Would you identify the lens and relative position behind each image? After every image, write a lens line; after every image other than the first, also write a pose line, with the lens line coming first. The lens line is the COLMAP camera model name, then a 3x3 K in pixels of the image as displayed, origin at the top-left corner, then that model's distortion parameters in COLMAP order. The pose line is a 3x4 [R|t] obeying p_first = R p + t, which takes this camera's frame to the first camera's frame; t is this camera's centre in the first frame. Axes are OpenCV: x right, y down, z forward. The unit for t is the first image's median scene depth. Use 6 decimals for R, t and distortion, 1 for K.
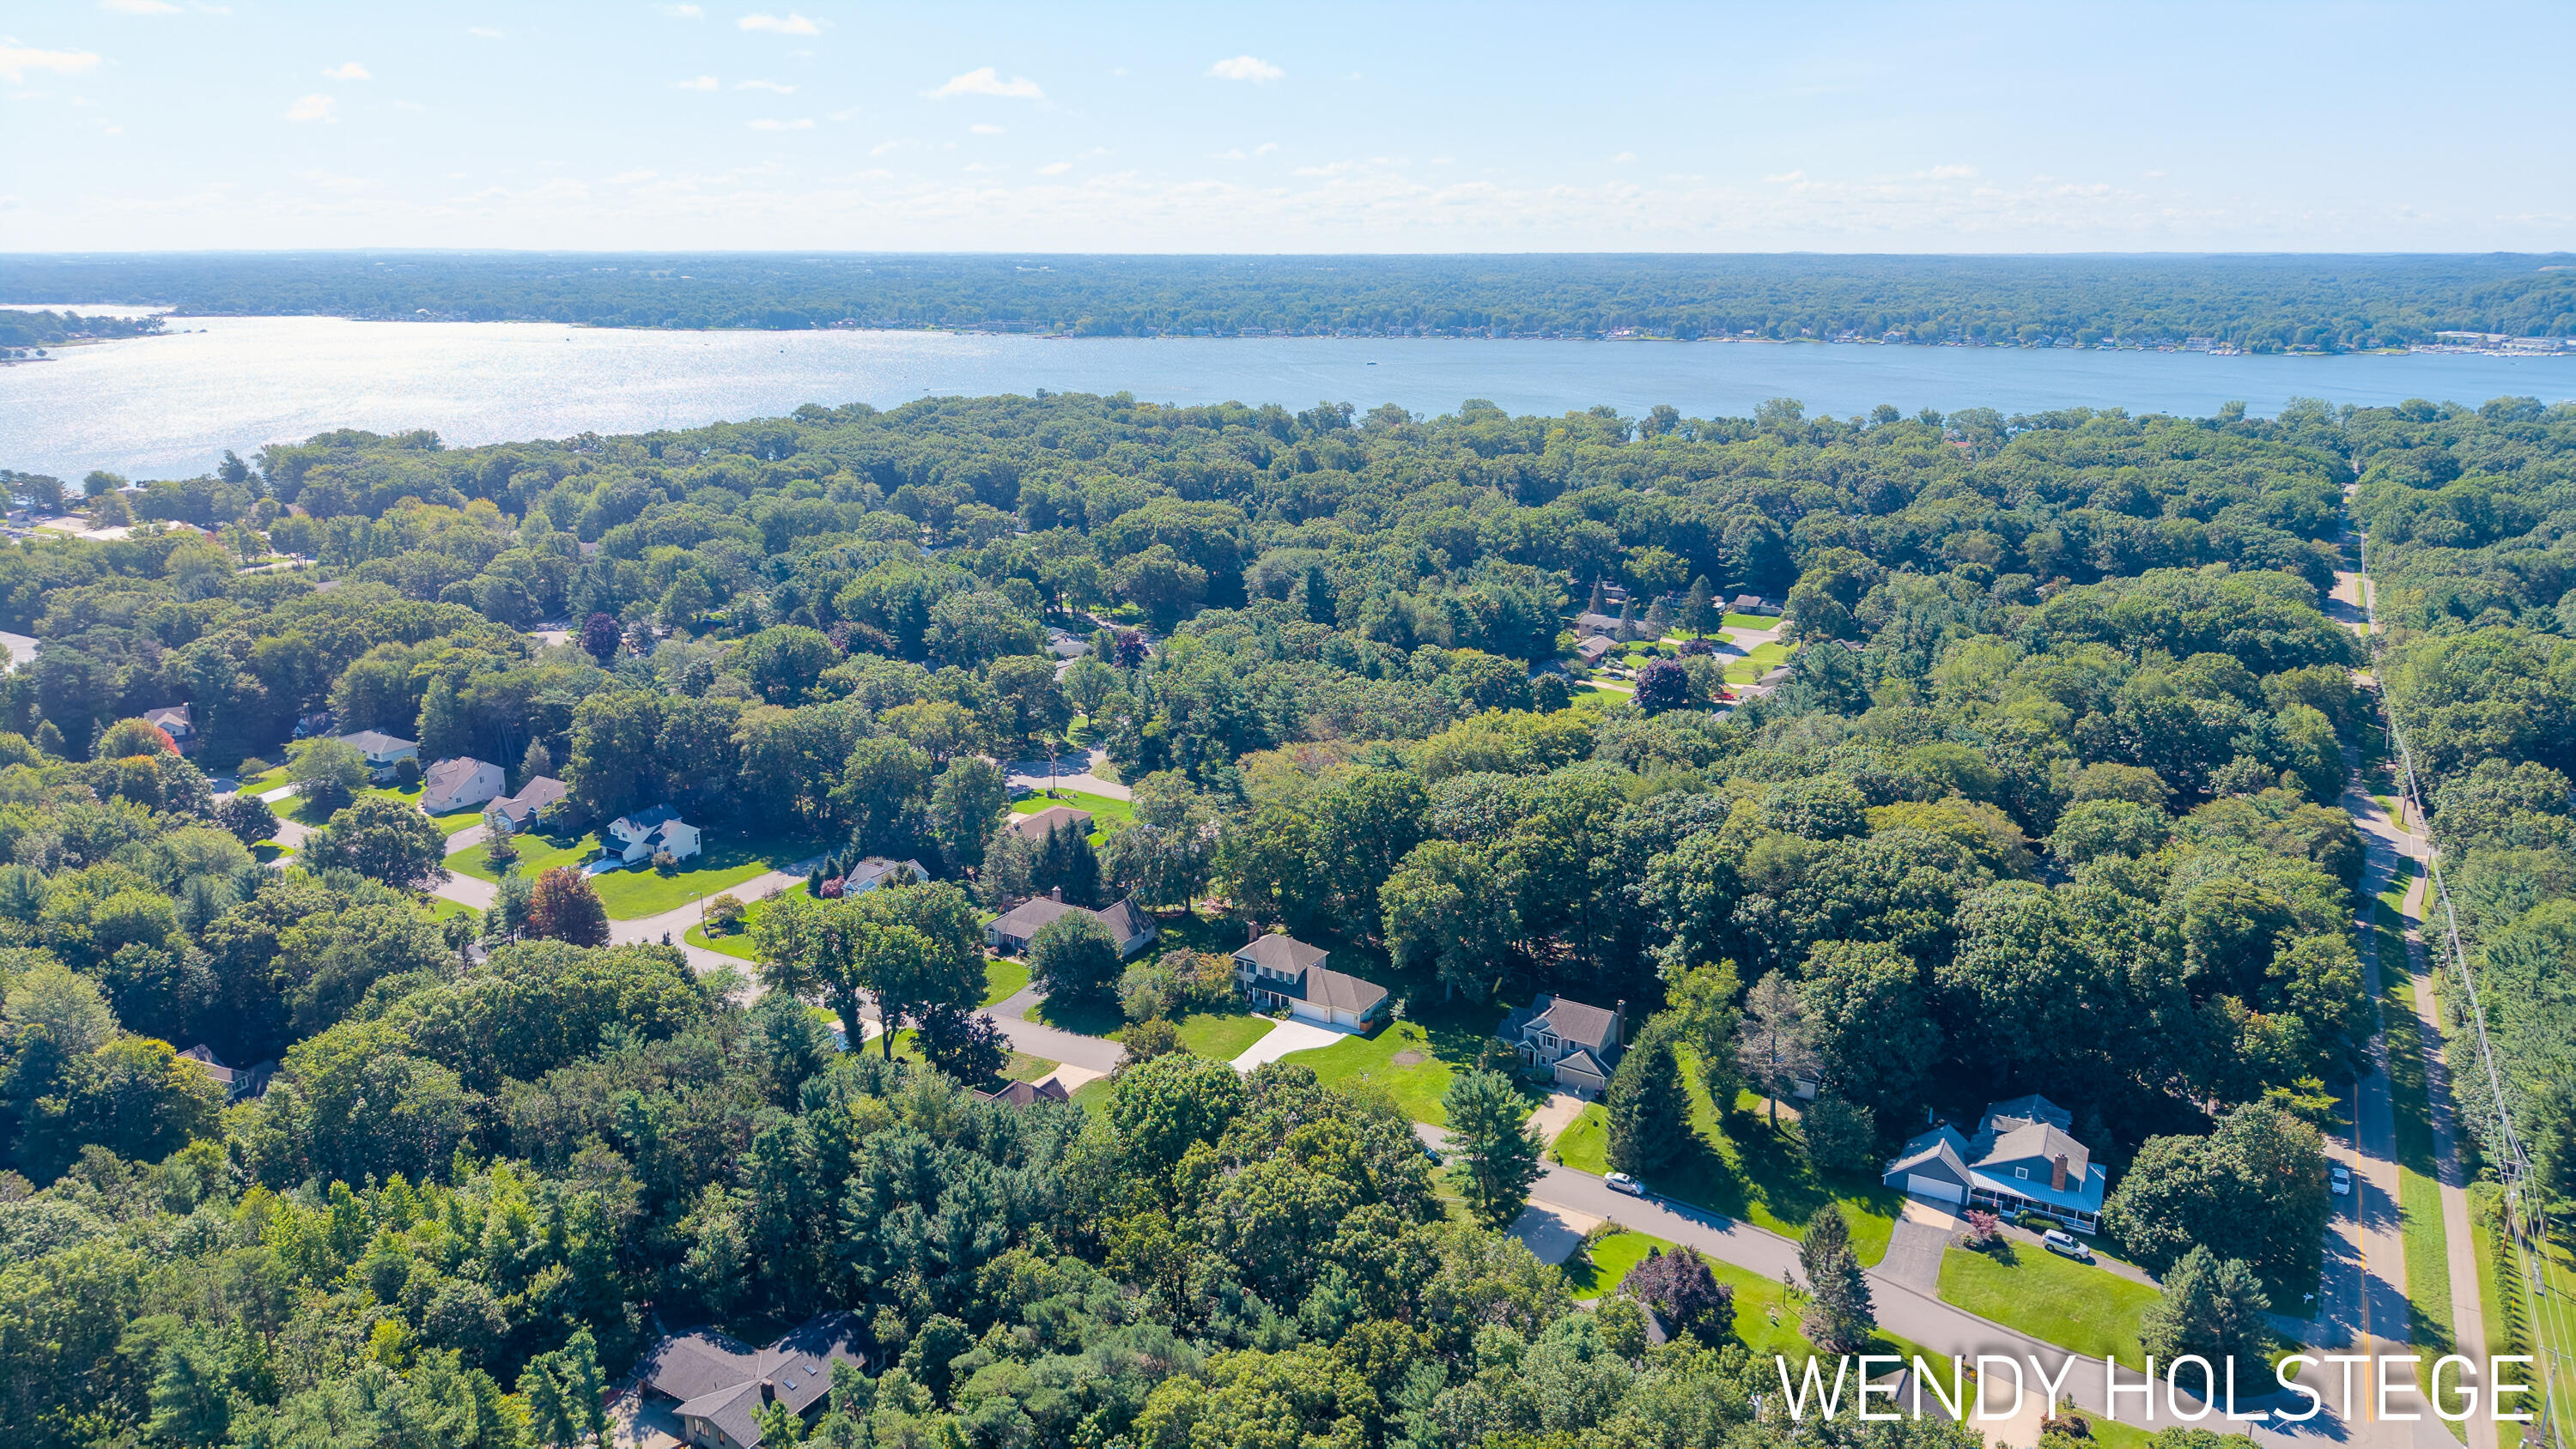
lens RADIAL K [[1687.6, 0, 1286.8], [0, 1687.6, 783.8], [0, 0, 1]] dist [0.046849, -0.060914]
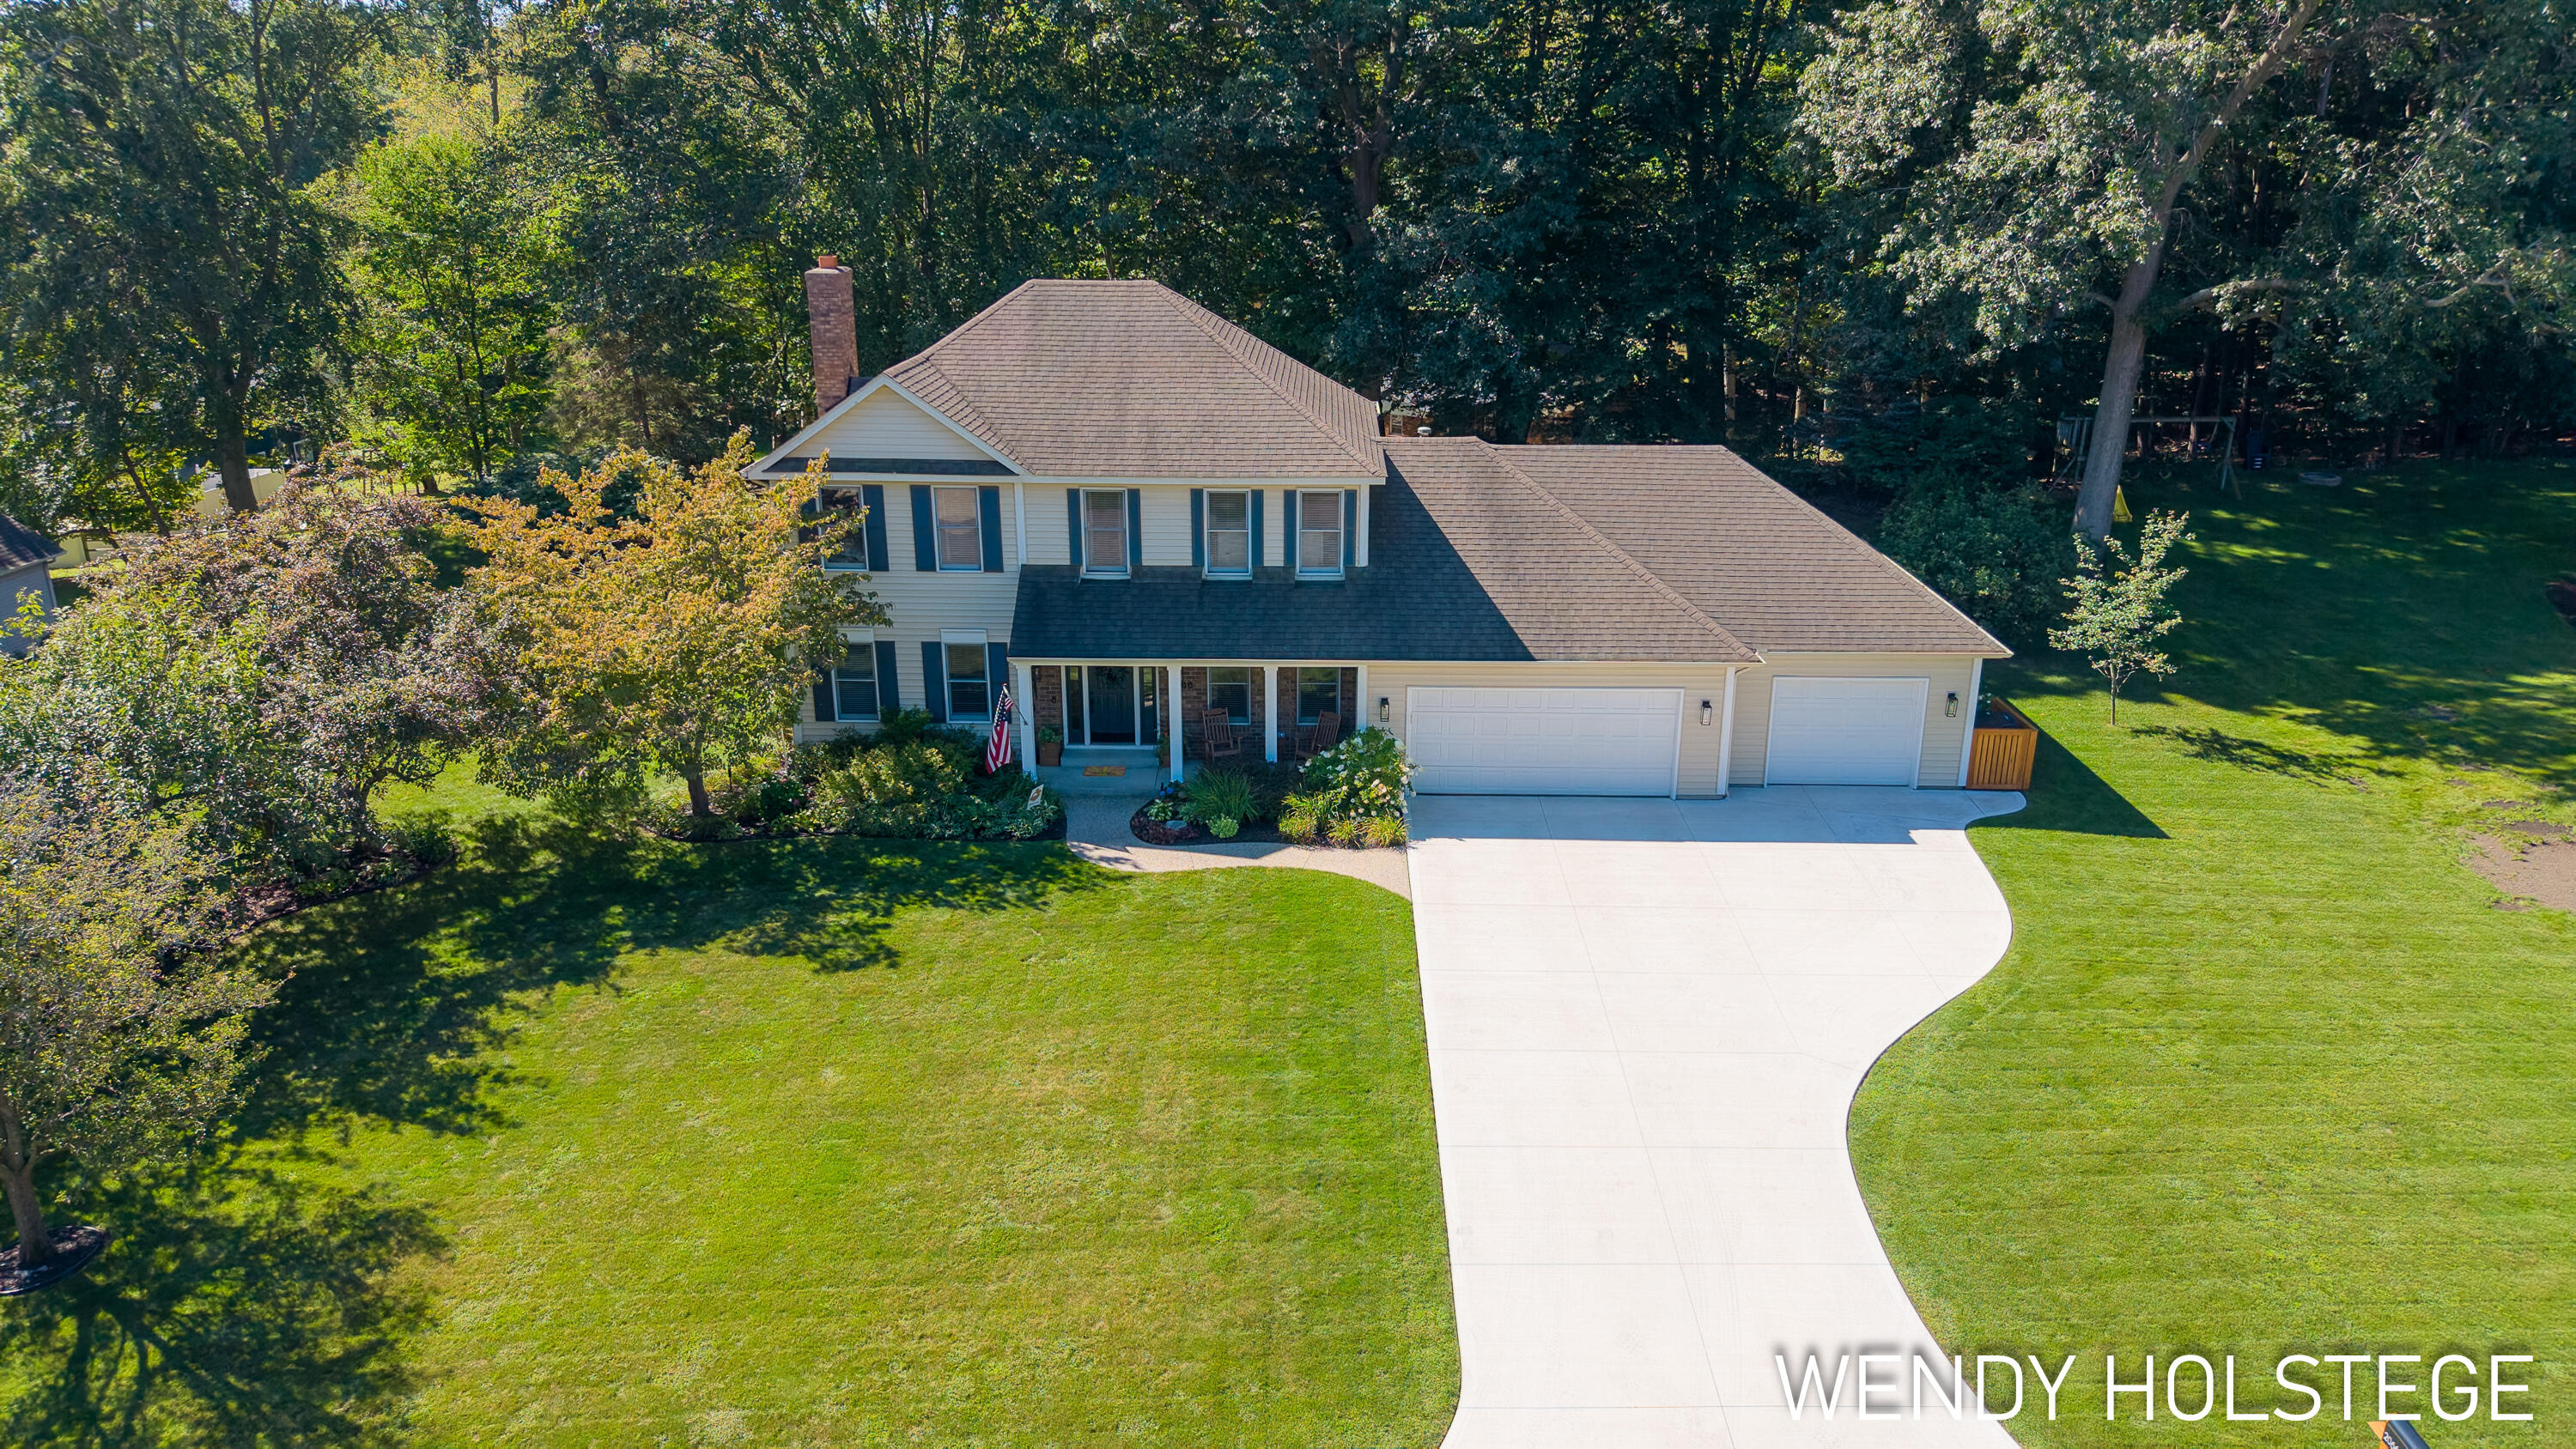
lens RADIAL K [[1687.6, 0, 1286.8], [0, 1687.6, 783.8], [0, 0, 1]] dist [0.046849, -0.060914]
pose [[0.862286, -0.182745, 0.472299, -0.035047], [0.155678, 0.983115, 0.096170, 0.066814], [-0.481899, -0.009400, 0.876176, 0.489827]]
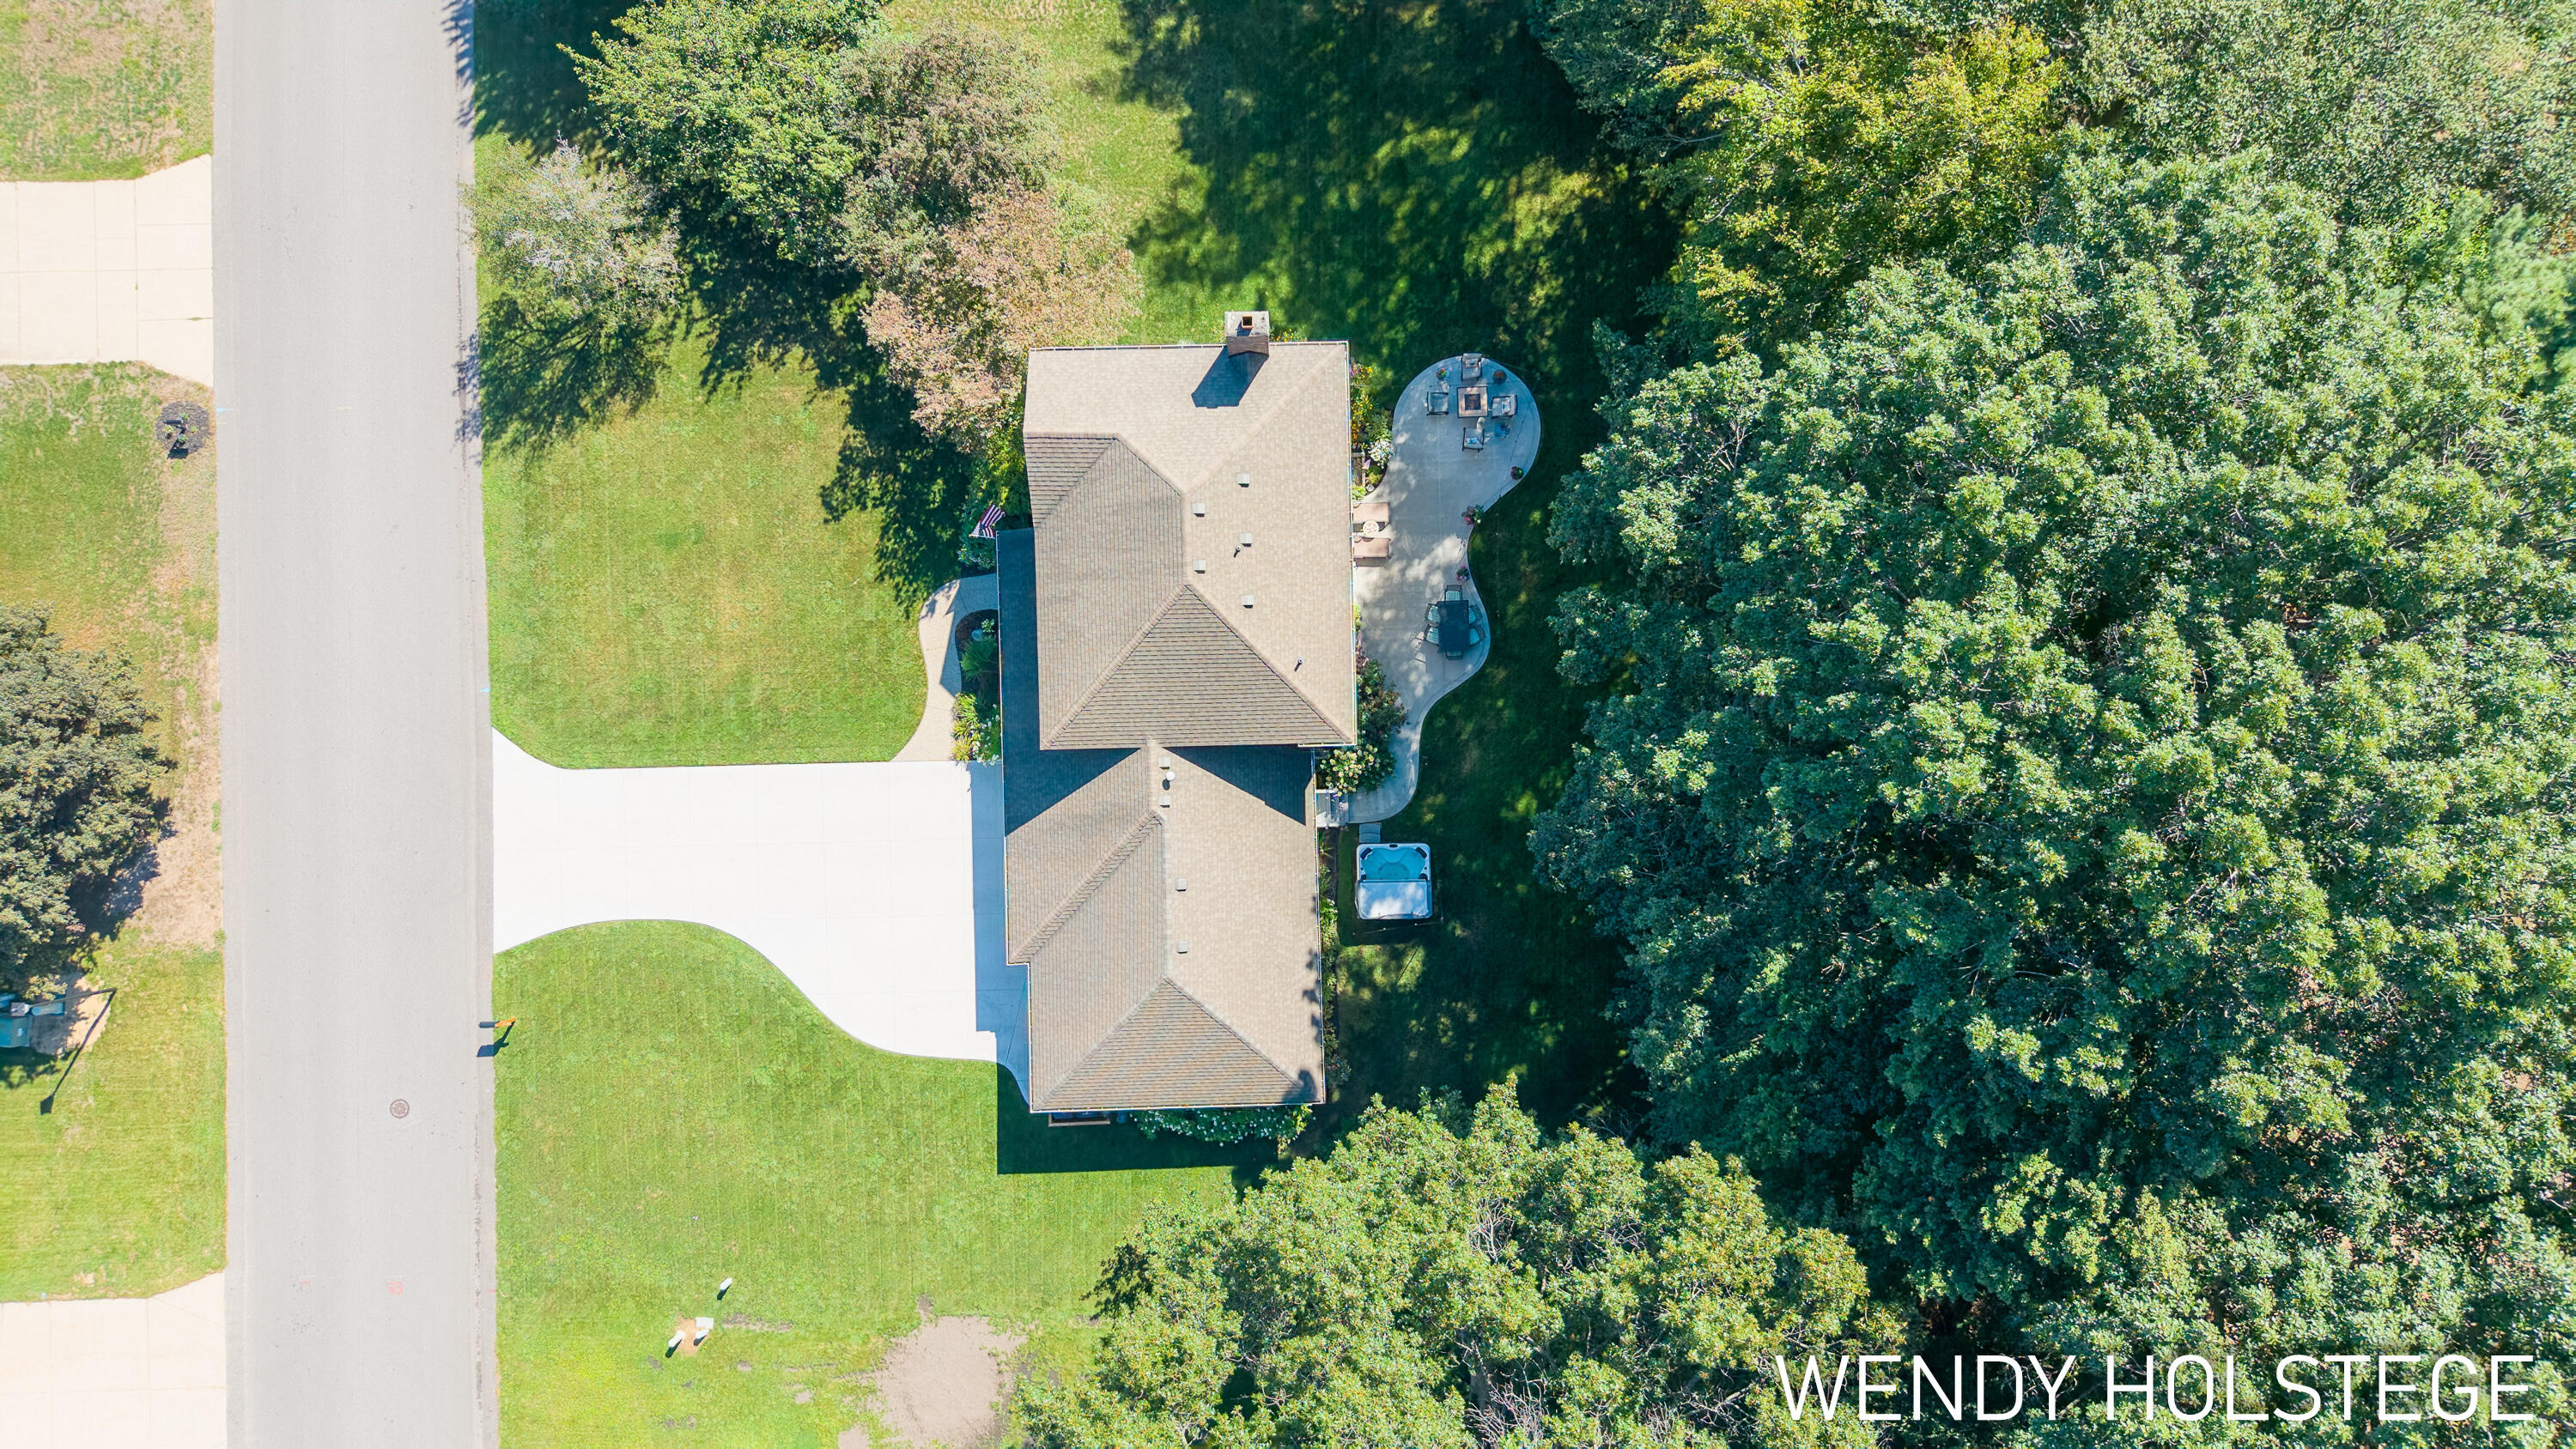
lens RADIAL K [[1687.6, 0, 1286.8], [0, 1687.6, 783.8], [0, 0, 1]] dist [0.046849, -0.060914]
pose [[0.542740, 0.839867, -0.007446, 0.014912], [-0.248020, 0.168733, 0.953947, -0.047649], [0.802446, -0.515899, 0.299882, 0.526421]]
